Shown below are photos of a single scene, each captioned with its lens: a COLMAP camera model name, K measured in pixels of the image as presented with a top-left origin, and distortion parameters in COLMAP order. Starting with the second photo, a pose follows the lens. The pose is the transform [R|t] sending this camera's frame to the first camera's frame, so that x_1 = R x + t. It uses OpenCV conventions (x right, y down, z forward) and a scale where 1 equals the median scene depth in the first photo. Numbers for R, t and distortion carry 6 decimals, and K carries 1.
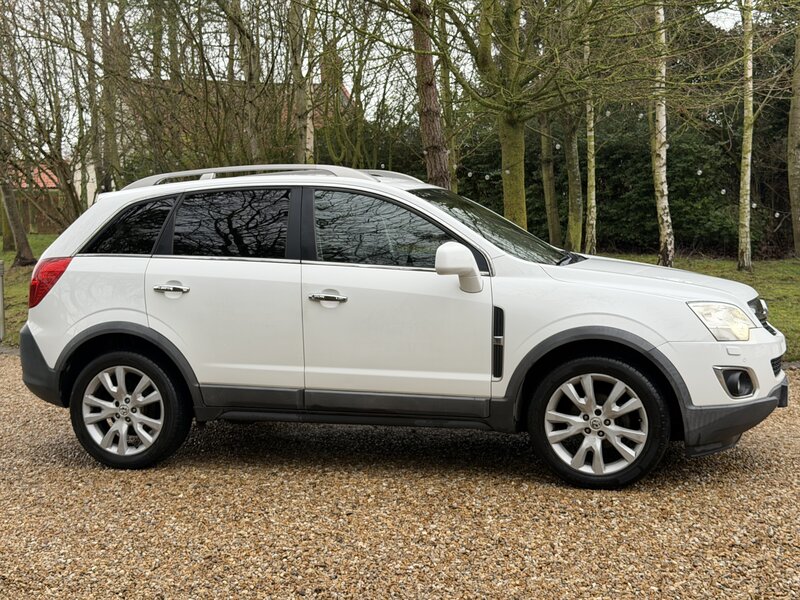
lens RADIAL K [[1115.2, 0, 400.0], [0, 1115.2, 300.0], [0, 0, 1]] dist [0.130217, -0.134475]
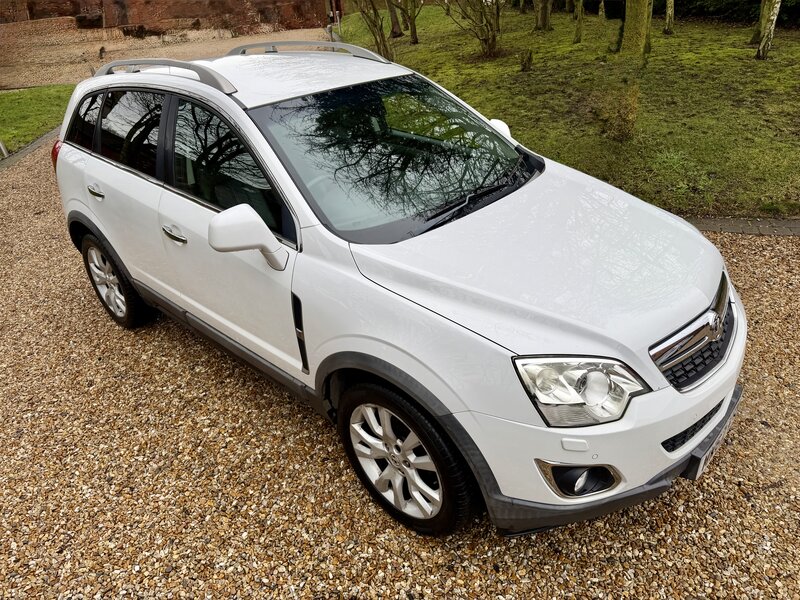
lens RADIAL K [[568.8, 0, 400.0], [0, 568.8, 300.0], [0, 0, 1]] dist [0.015104, -0.026477]
pose [[0.896233, 0.188511, -0.401535, 0.308718], [0.003798, 0.901912, 0.431903, -0.160240], [0.443568, -0.388611, 0.807607, 0.702863]]
